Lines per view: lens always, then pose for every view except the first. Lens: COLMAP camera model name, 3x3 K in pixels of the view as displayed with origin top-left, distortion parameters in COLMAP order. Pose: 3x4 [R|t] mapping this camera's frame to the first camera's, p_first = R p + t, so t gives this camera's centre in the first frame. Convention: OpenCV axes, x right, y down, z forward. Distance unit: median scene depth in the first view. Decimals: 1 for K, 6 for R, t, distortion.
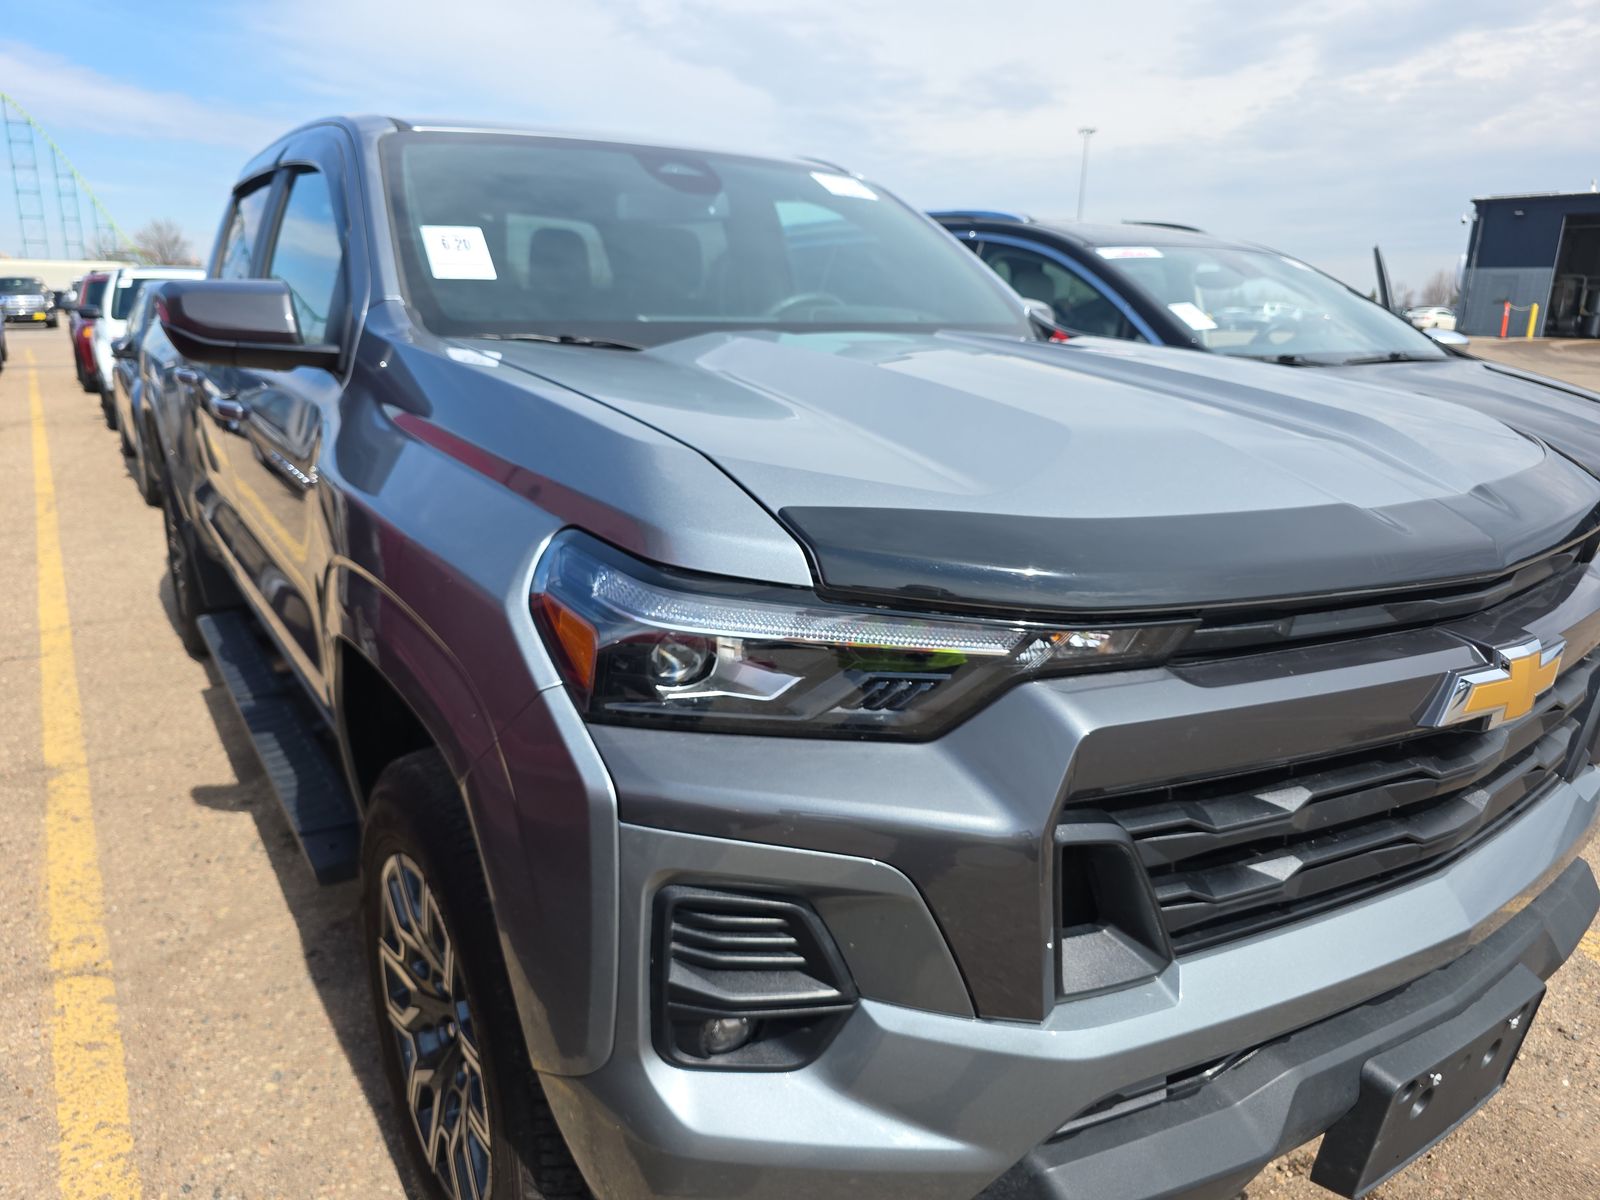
lens RADIAL K [[1065.4, 0, 801.9], [0, 1065.4, 596.2], [0, 0, 1]] dist [0.017197, -0.009950]
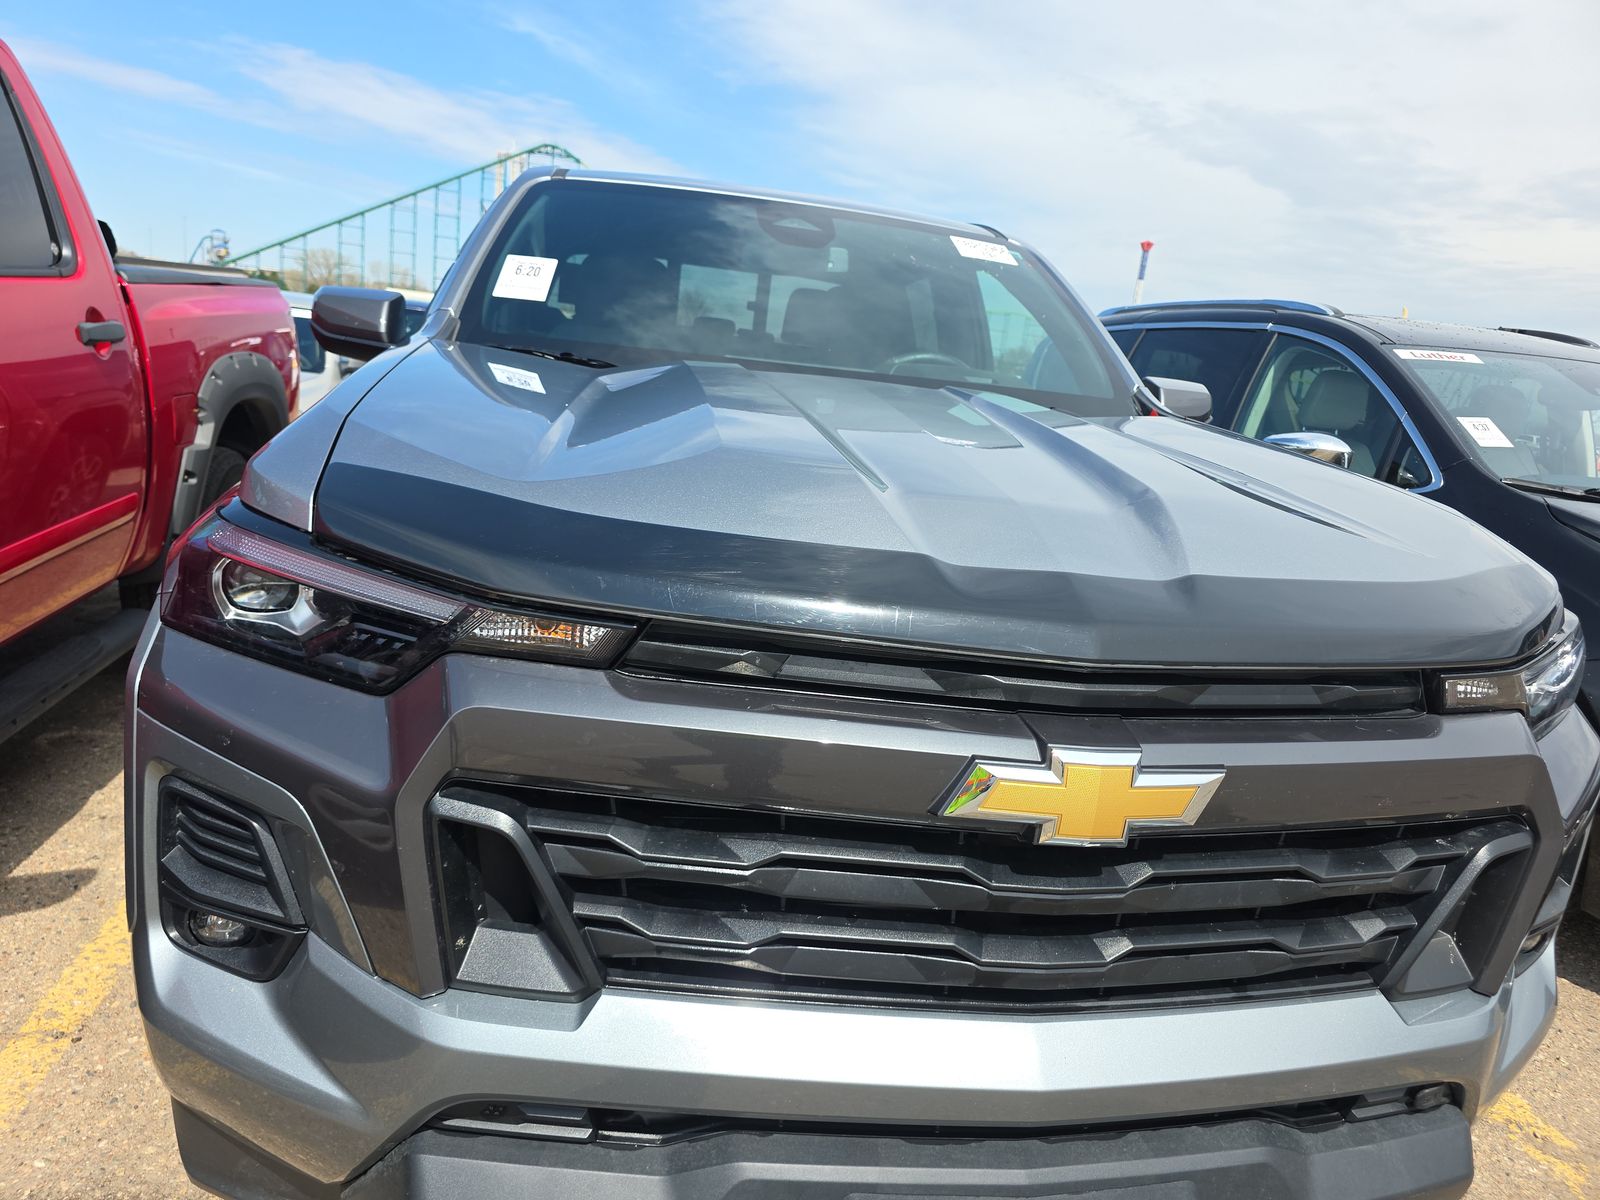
lens RADIAL K [[1065.4, 0, 802.0], [0, 1065.4, 603.1], [0, 0, 1]] dist [0.017197, -0.009950]
pose [[0.915689, 0.164346, -0.366747, 0.776784], [-0.189822, 0.981221, -0.034242, 0.004632], [0.354233, 0.100972, 0.929690, 0.146391]]
